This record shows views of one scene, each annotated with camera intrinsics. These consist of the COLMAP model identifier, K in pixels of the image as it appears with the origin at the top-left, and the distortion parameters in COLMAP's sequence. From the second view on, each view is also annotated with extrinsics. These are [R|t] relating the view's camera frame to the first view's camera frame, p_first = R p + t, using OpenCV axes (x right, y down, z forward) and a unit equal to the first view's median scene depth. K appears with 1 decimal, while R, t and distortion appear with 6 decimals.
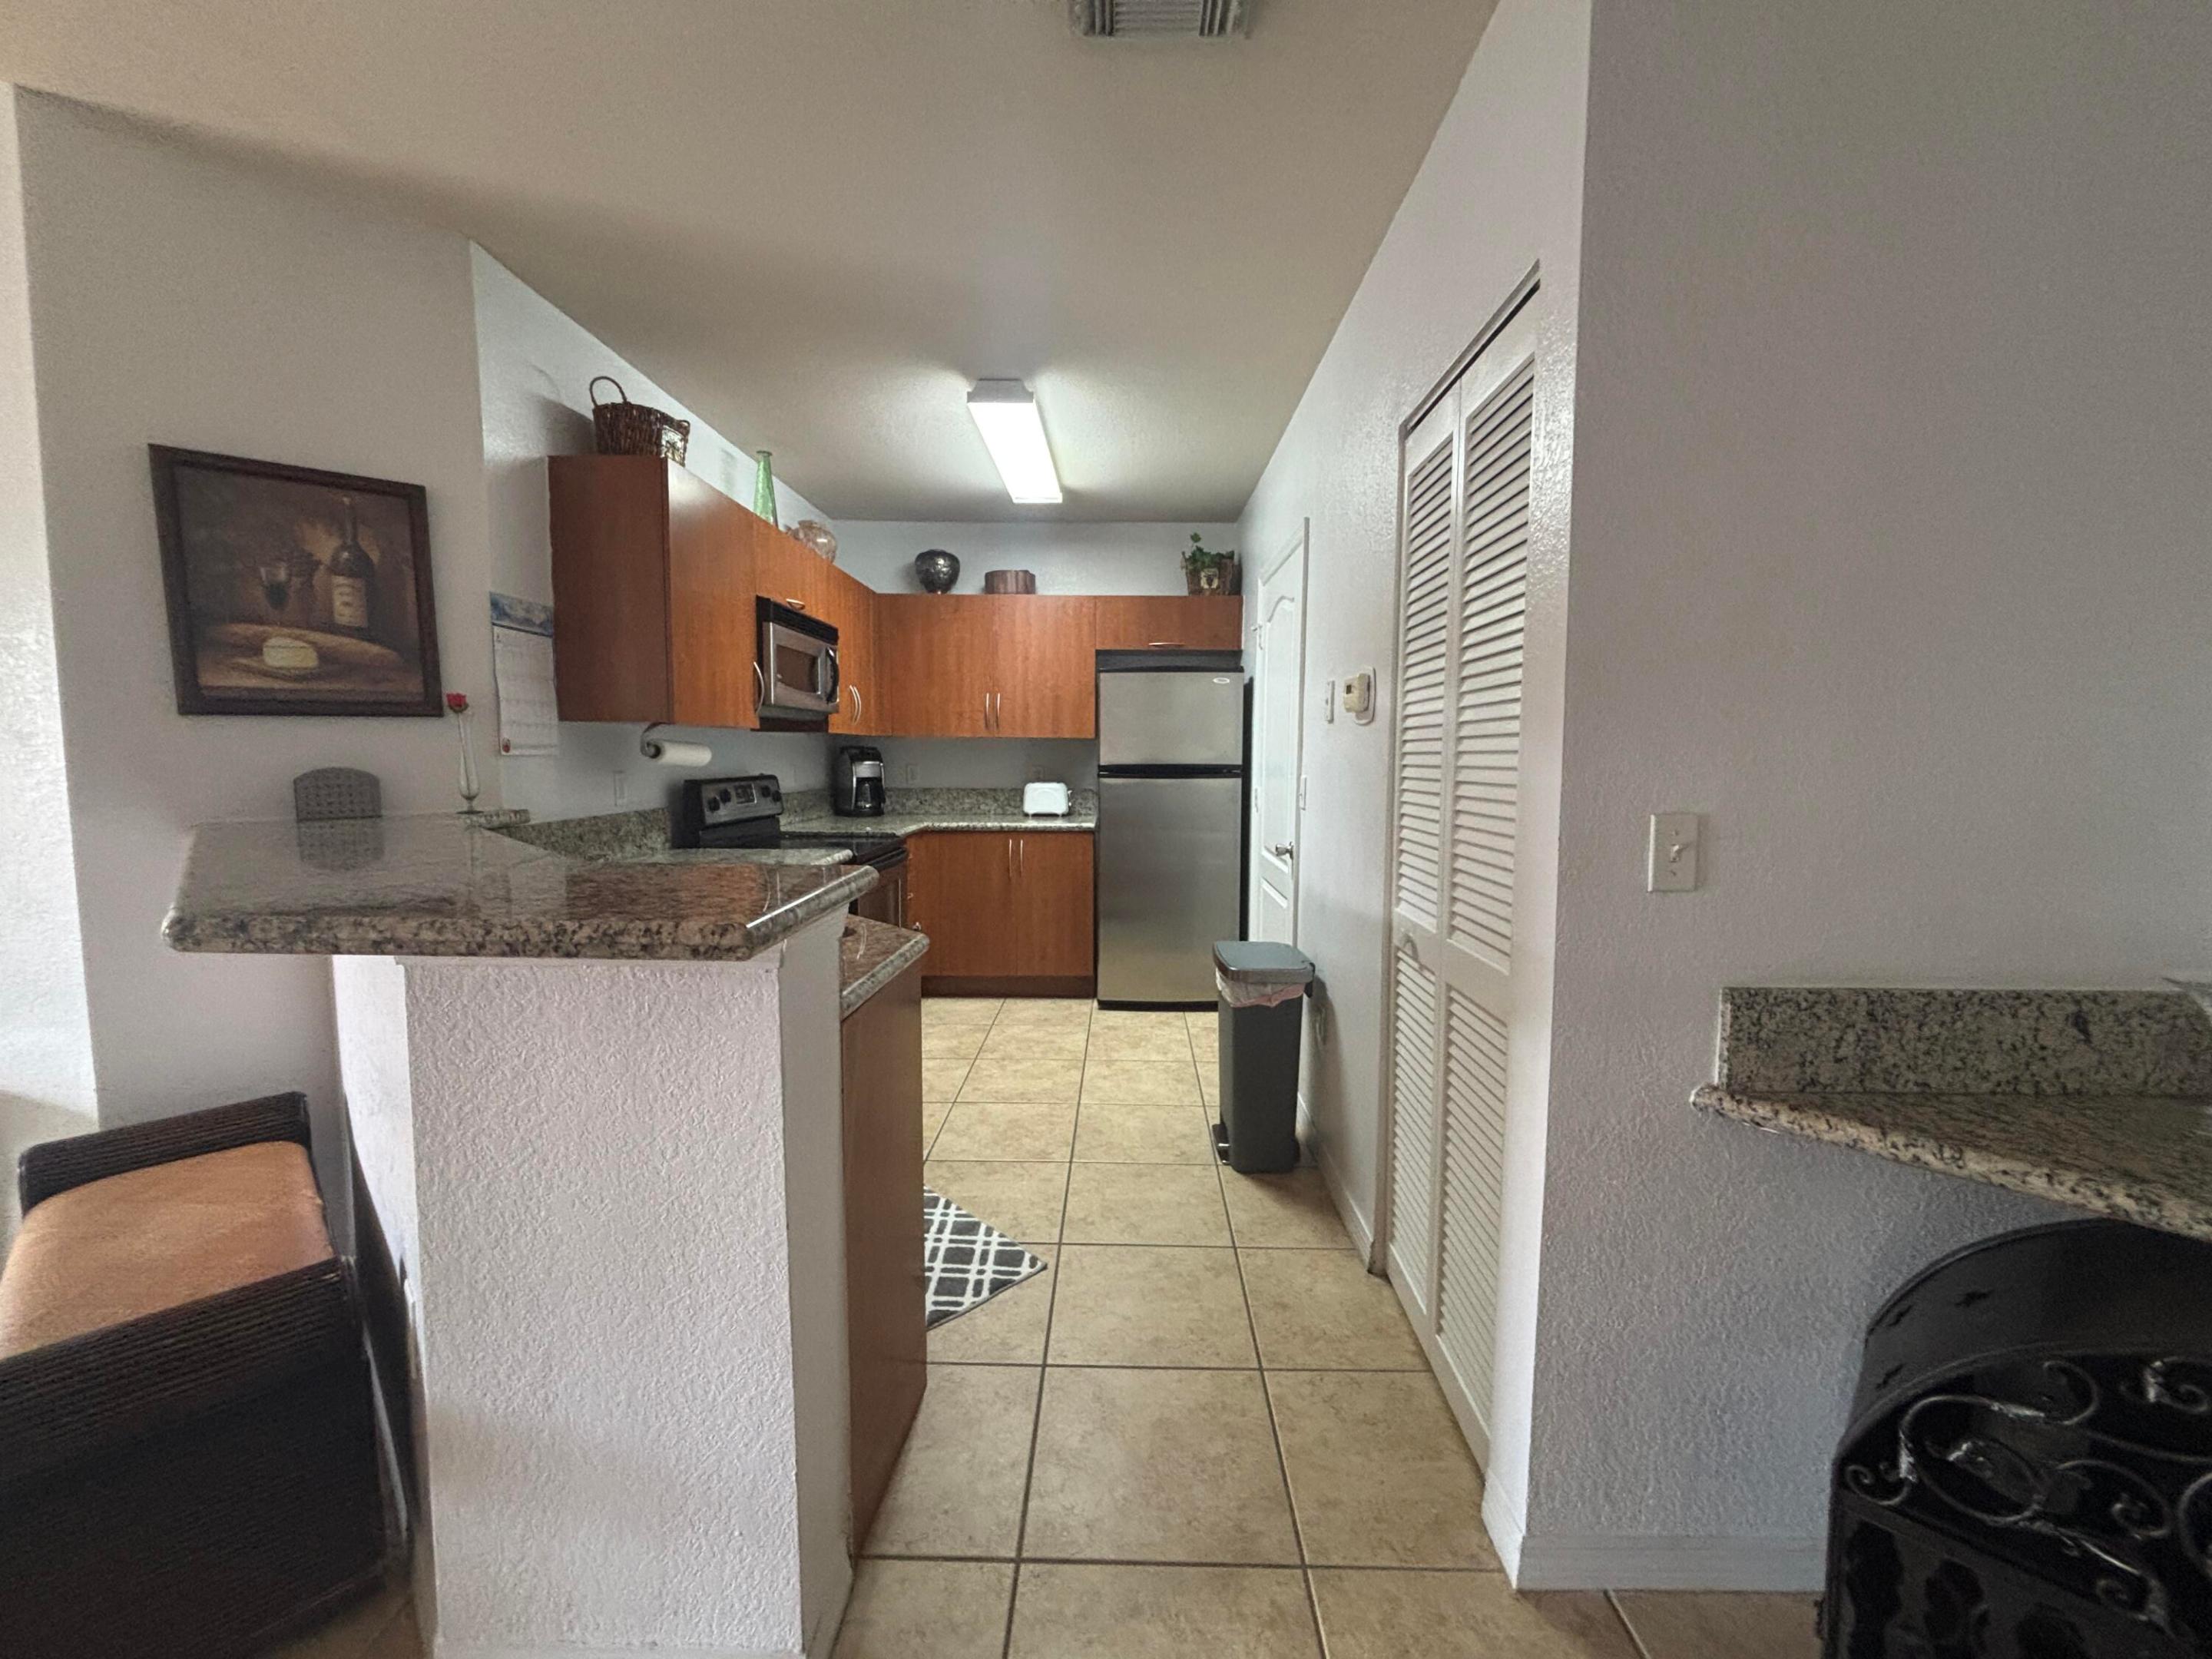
lens RADIAL K [[891.2, 0, 1105.5], [0, 891.2, 816.4], [0, 0, 1]] dist [-0.000196, 0.000390]
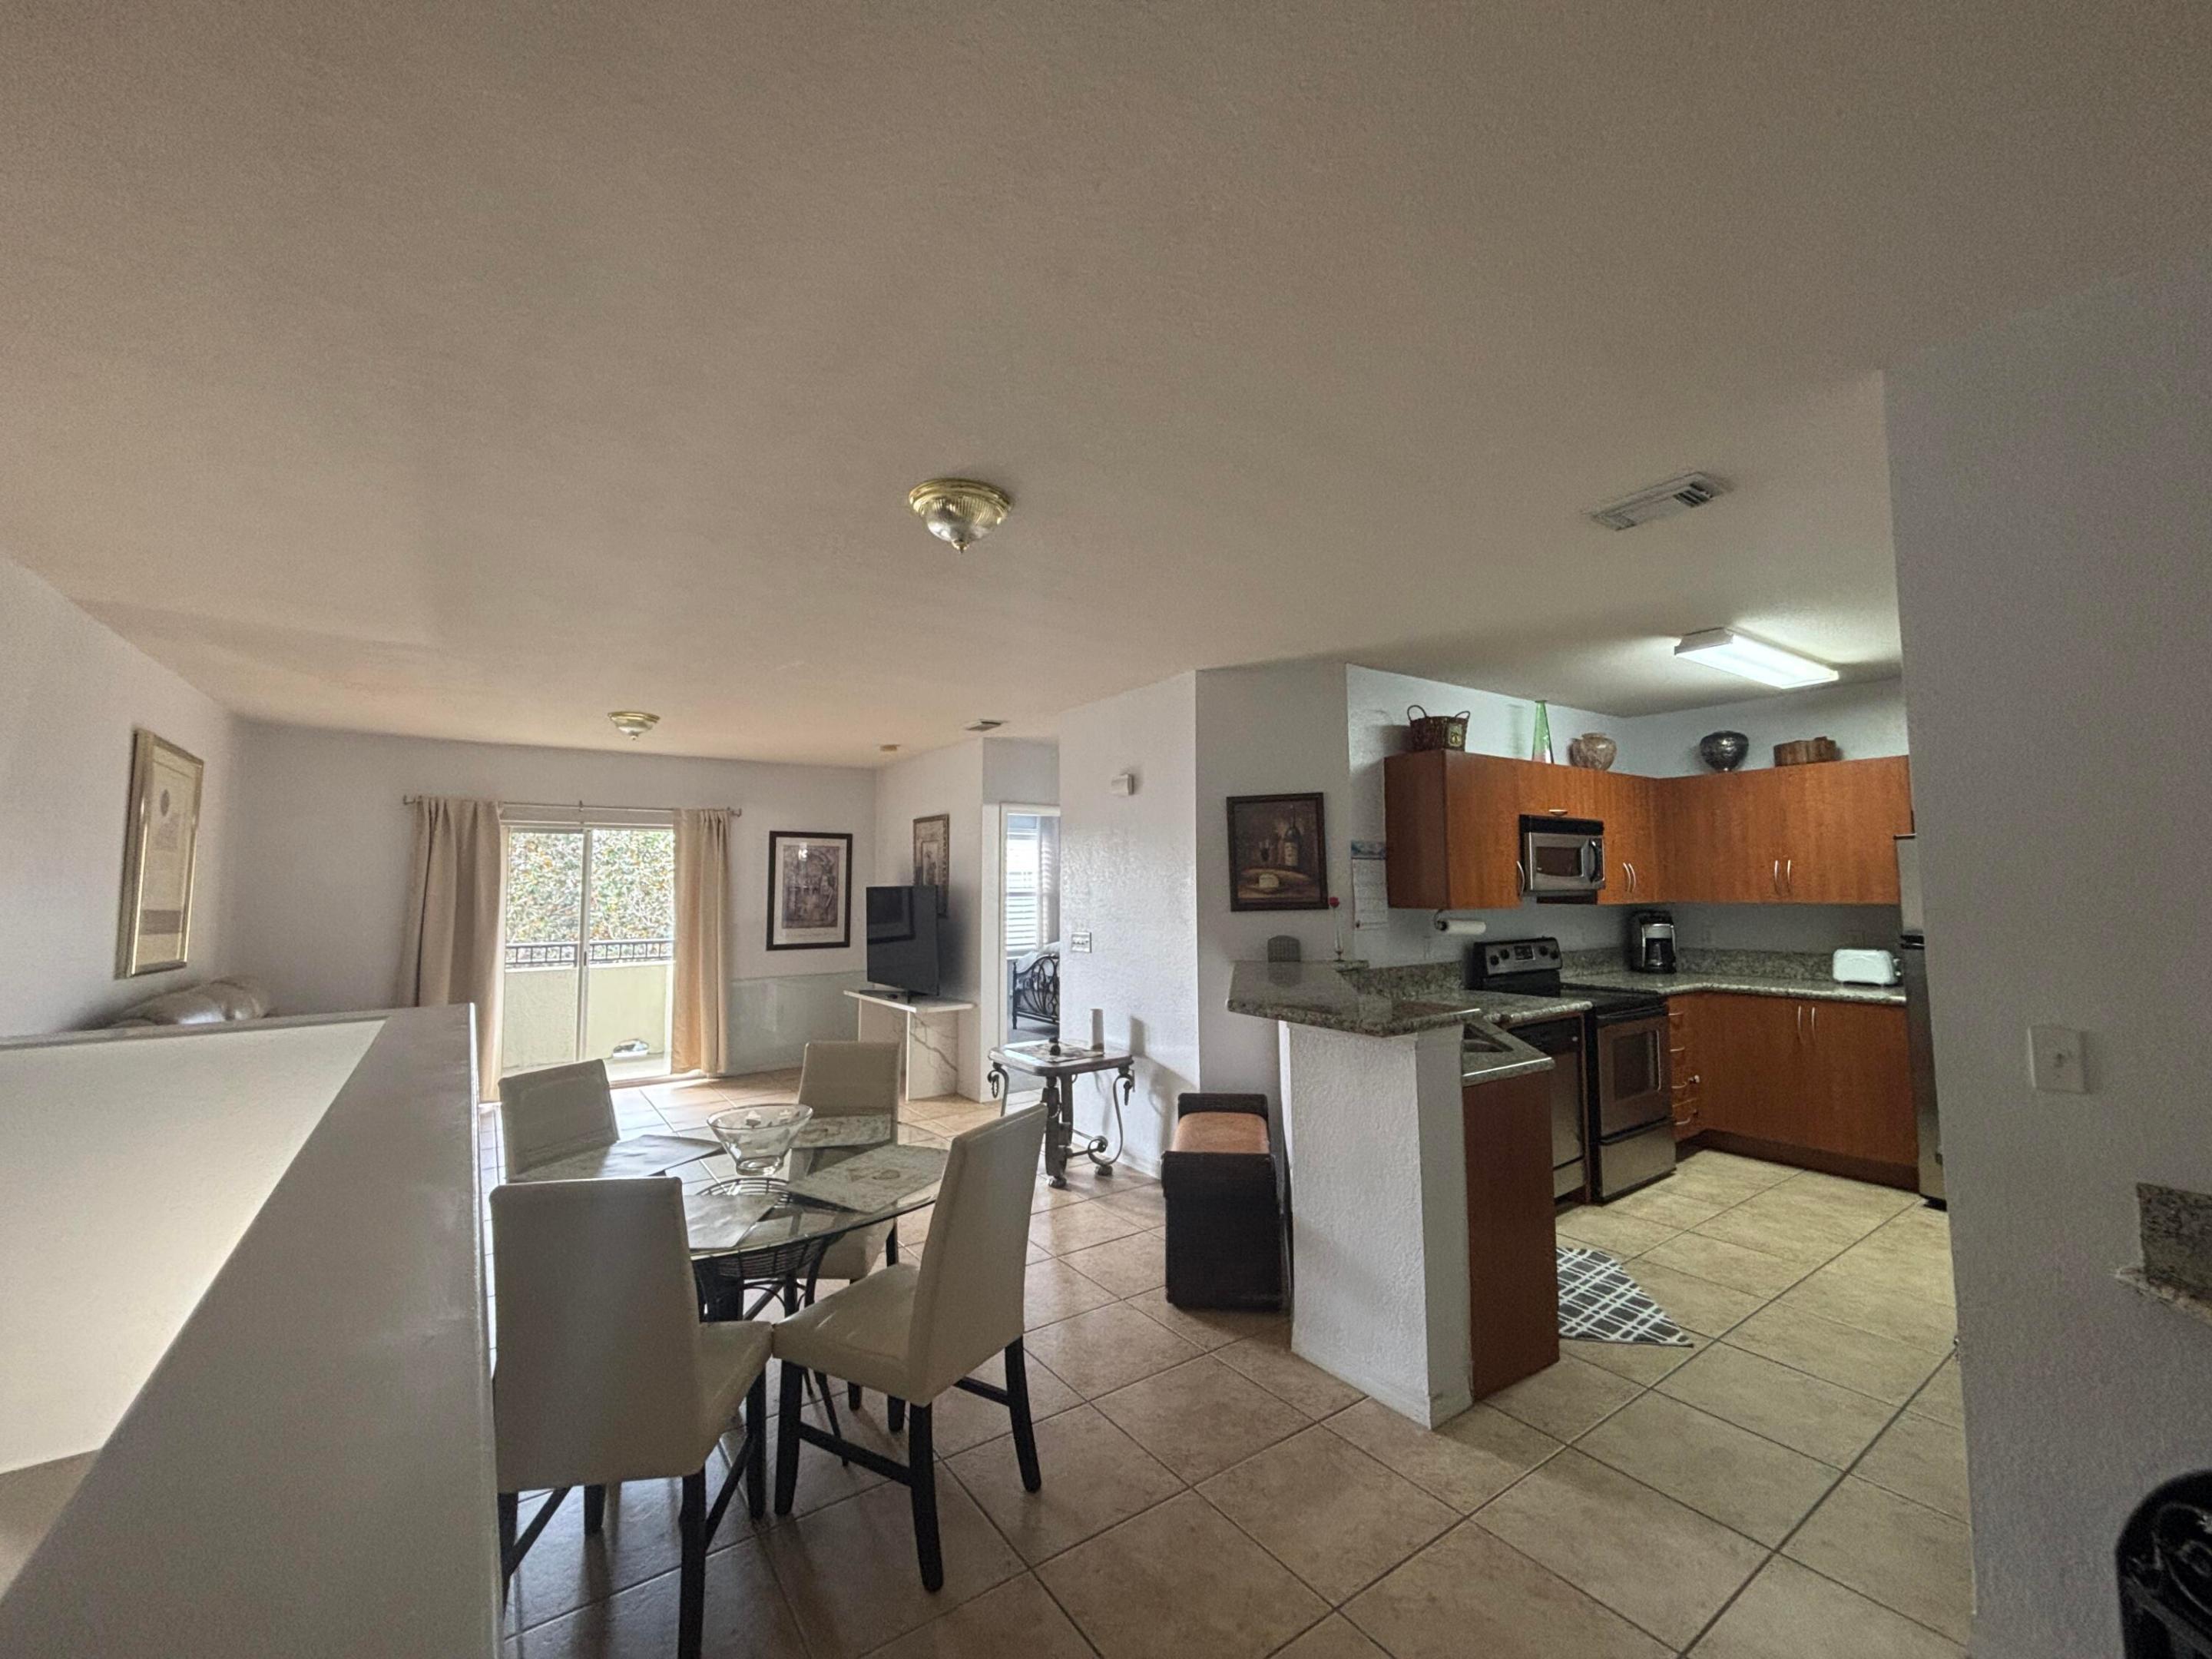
lens RADIAL K [[886.3, 0, 1106.0], [0, 886.3, 829.5], [0, 0, 1]] dist [-0.017369, 0.005534]
pose [[0.591325, -0.060767, -0.804140, 0.453228], [-0.052226, 0.992178, -0.113381, -0.038473], [0.804740, 0.109042, 0.583526, -0.450211]]
